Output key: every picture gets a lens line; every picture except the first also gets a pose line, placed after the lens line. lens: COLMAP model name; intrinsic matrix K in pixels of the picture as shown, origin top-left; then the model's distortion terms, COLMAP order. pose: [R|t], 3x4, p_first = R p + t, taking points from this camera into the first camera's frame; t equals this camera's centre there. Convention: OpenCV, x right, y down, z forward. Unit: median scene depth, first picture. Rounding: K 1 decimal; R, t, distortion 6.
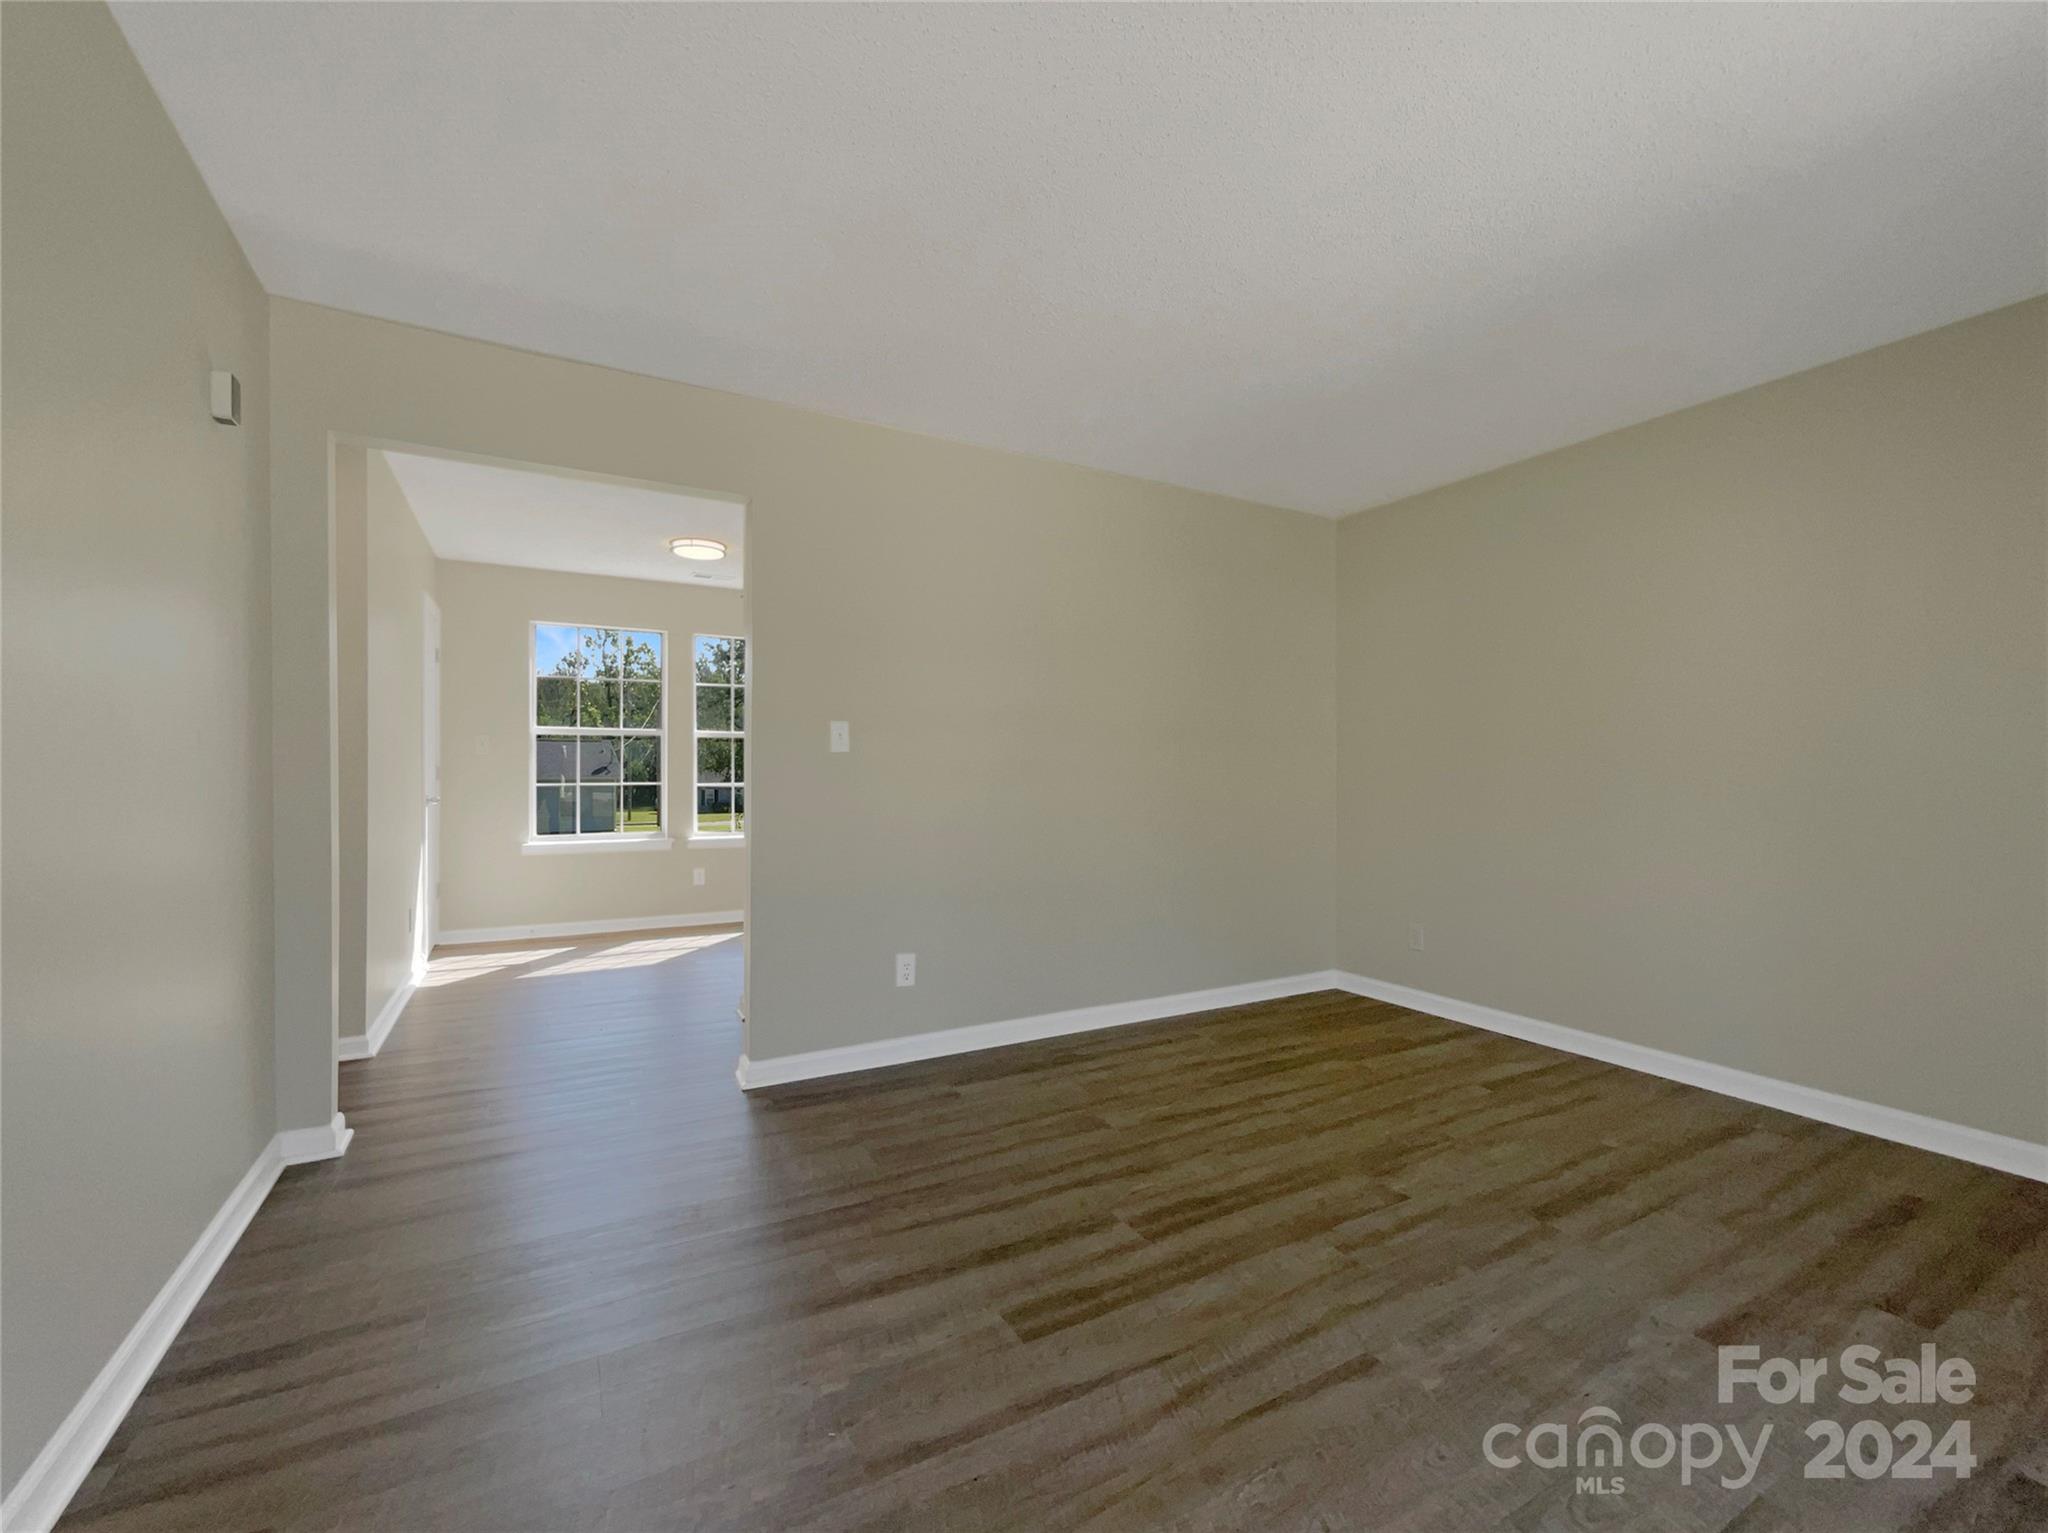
lens RADIAL K [[871.3, 0, 1024.0], [0, 871.3, 766.5], [0, 0, 1]] dist [-0.003734, -0.000057]
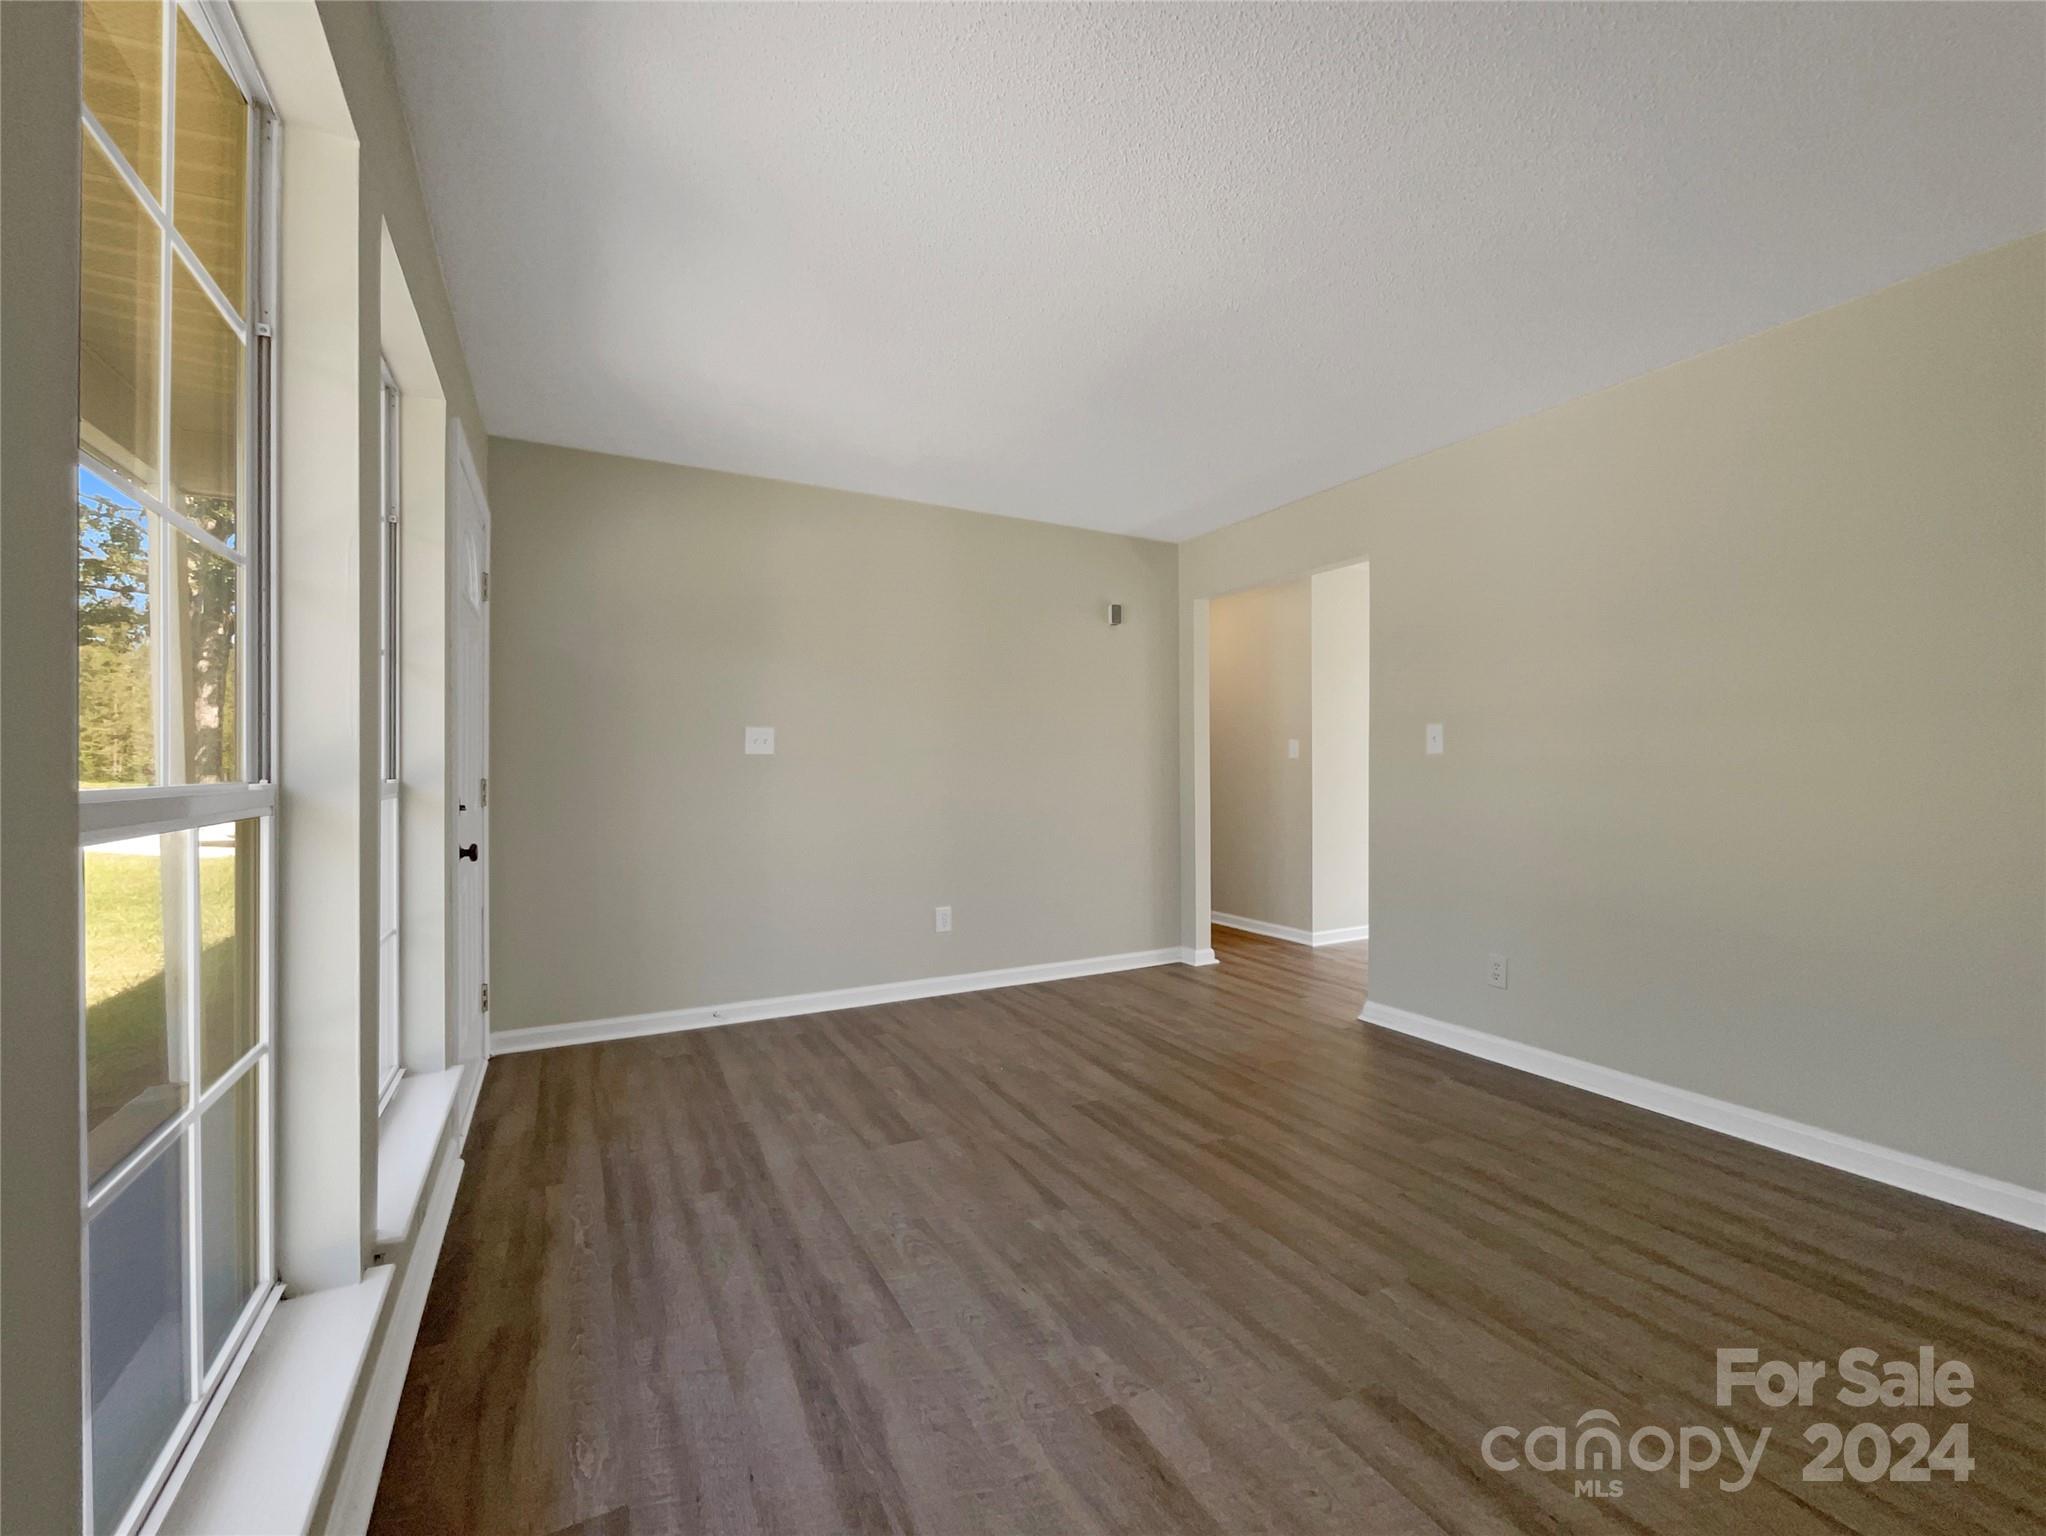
lens RADIAL K [[870.5, 0, 1023.0], [0, 870.5, 768.0], [0, 0, 1]] dist [-0.003734, -0.000057]
pose [[-0.028098, -0.003263, -0.999600, 1.337195], [0.005738, 0.999978, -0.003426, 0.008161], [0.999589, -0.005832, -0.028079, 0.753530]]
